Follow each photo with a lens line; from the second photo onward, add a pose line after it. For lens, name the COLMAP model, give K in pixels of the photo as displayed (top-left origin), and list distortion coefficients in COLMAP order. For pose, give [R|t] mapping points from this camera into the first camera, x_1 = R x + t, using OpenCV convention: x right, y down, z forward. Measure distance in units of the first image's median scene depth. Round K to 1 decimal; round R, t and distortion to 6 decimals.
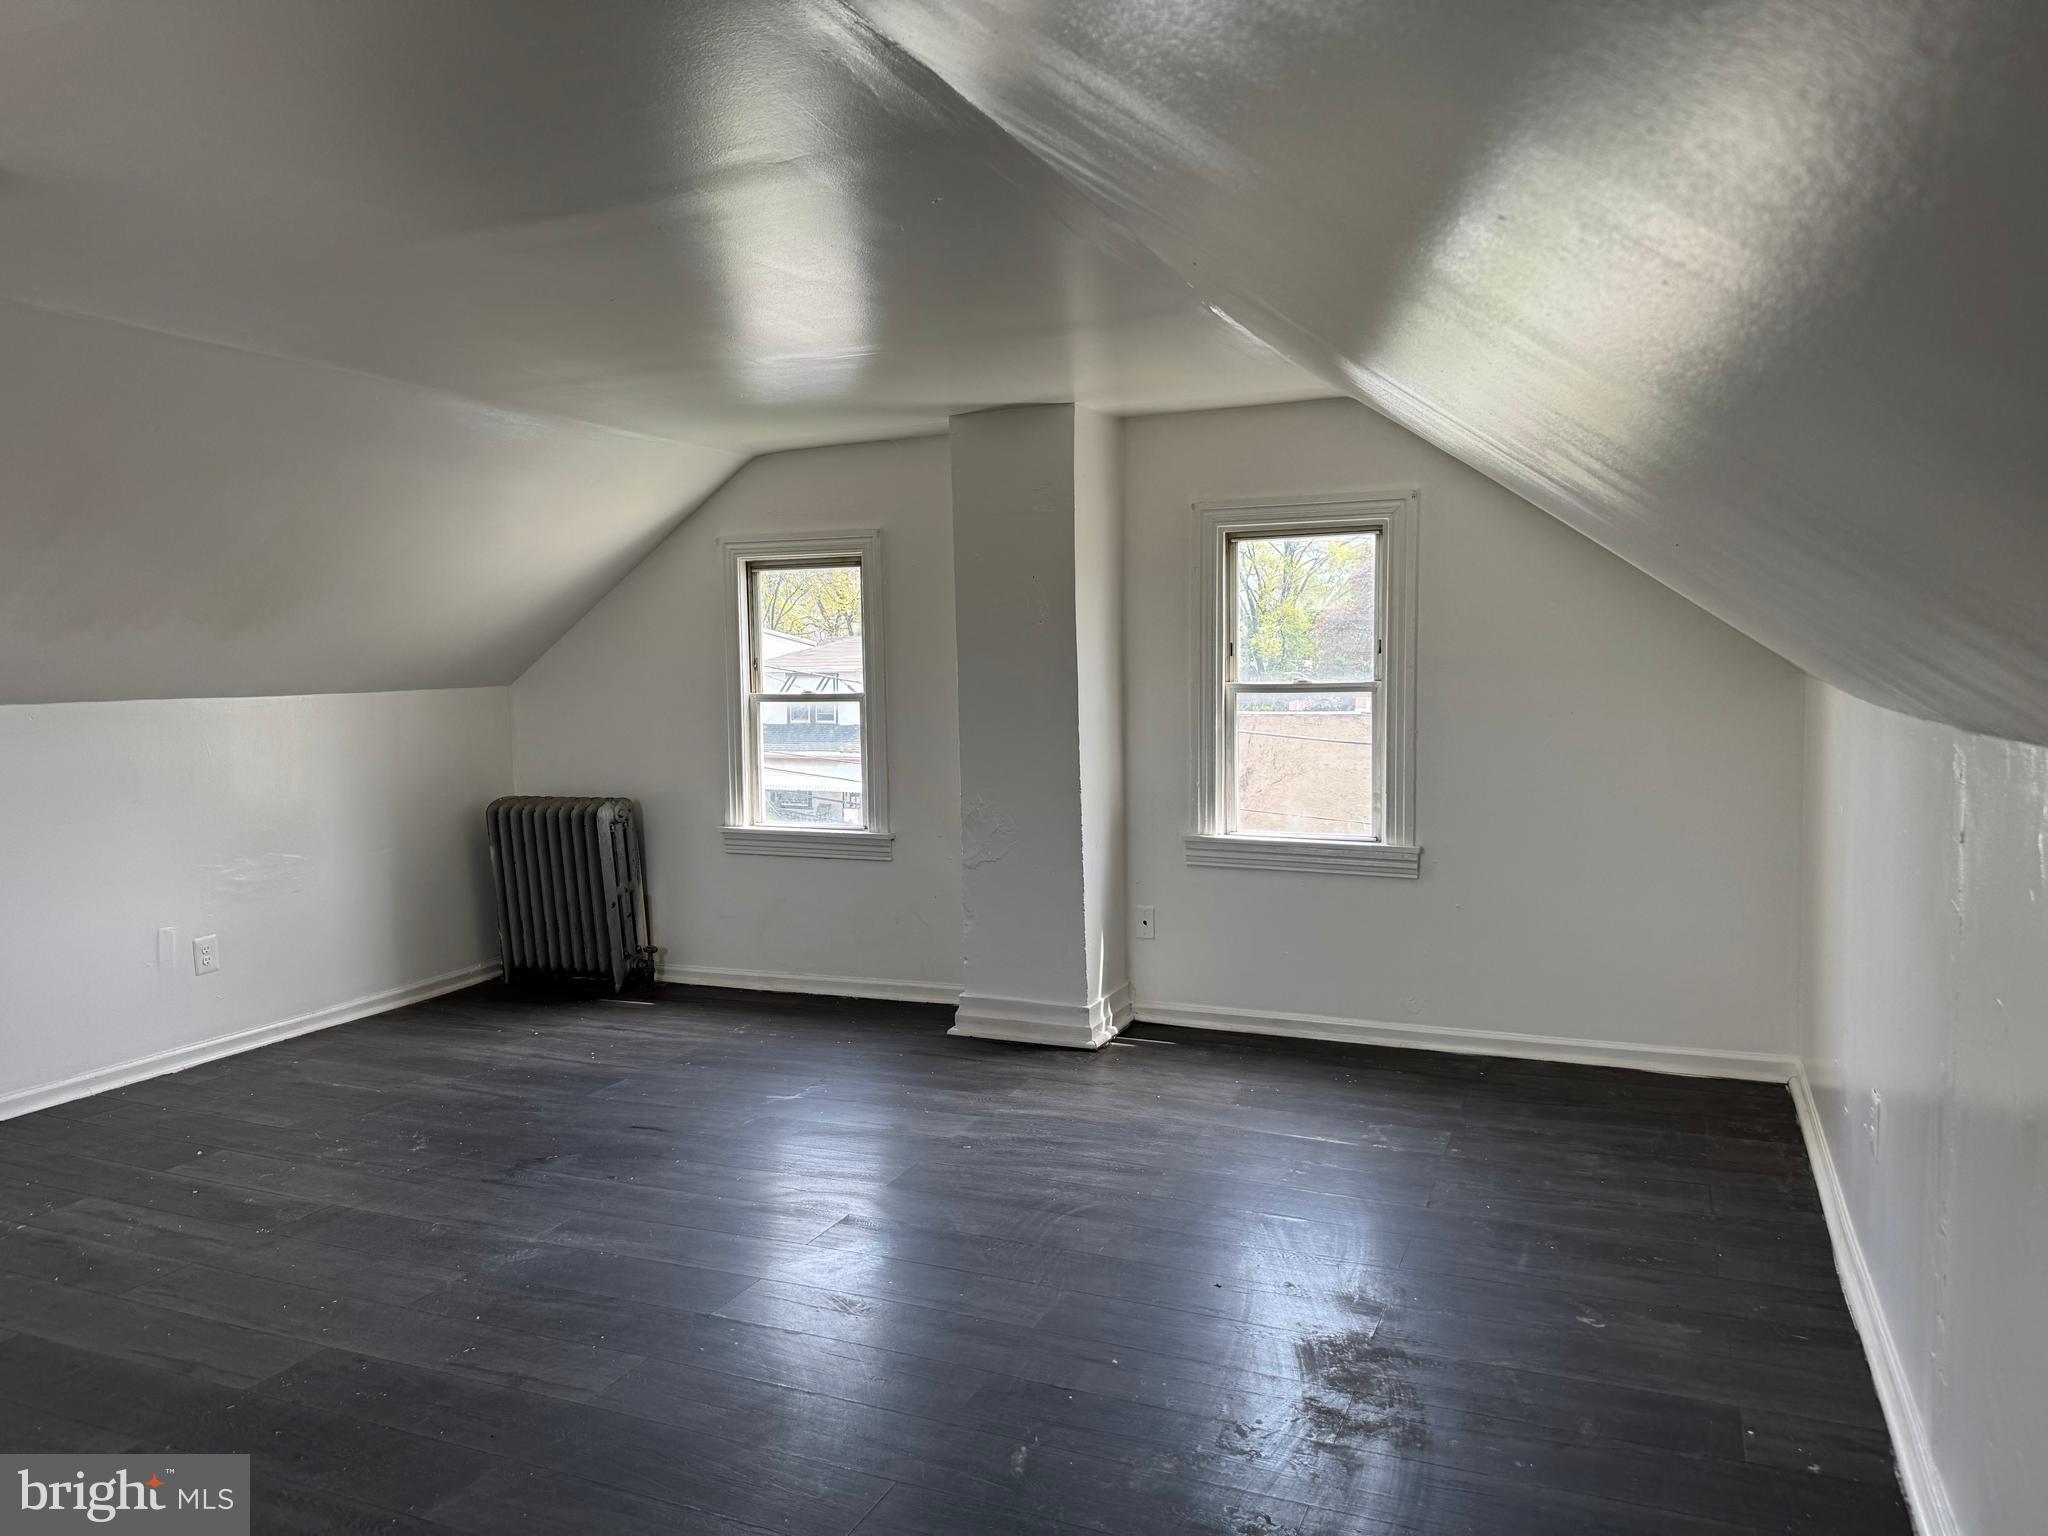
lens RADIAL K [[1437.9, 0, 1024.0], [0, 1437.9, 768.0], [0, 0, 1]] dist [0.162725, -0.238528]
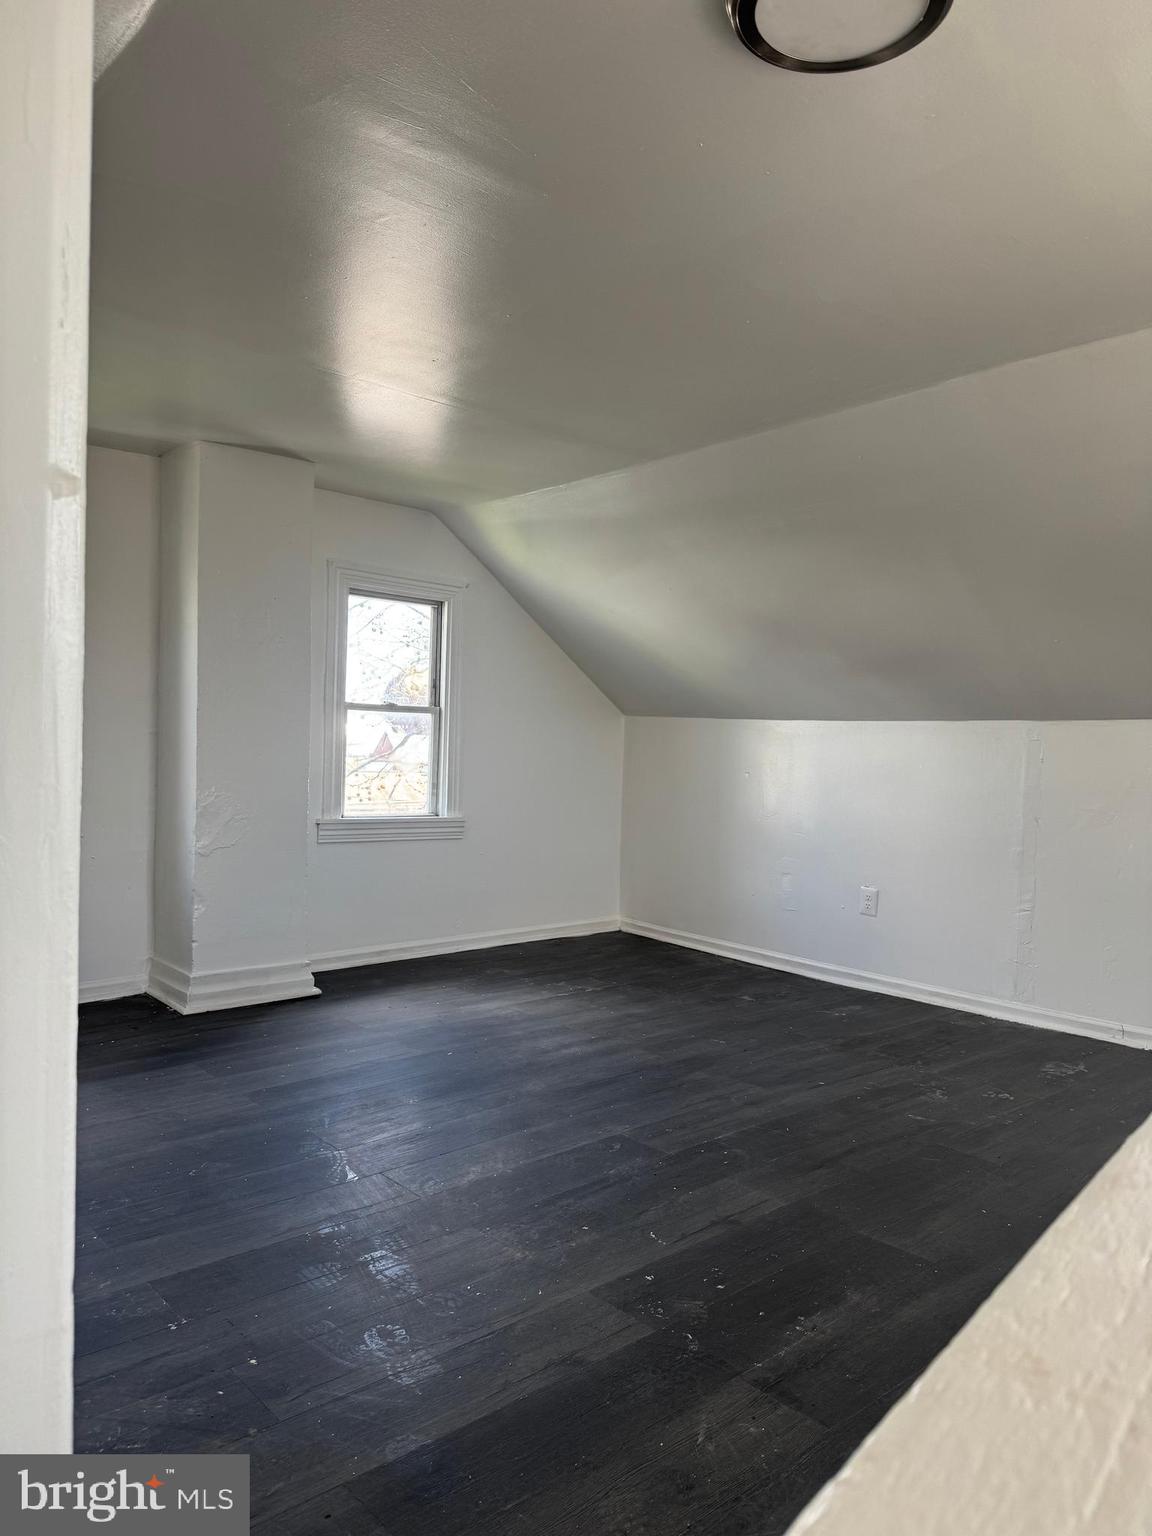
lens RADIAL K [[1078.4, 0, 576.0], [0, 1078.4, 768.0], [0, 0, 1]] dist [0.162725, -0.238528]
pose [[0.419771, 0.007483, 0.907599, -0.683244], [0.037593, 0.998965, -0.025624, 0.035948], [-0.906851, 0.044875, 0.419055, 0.404953]]
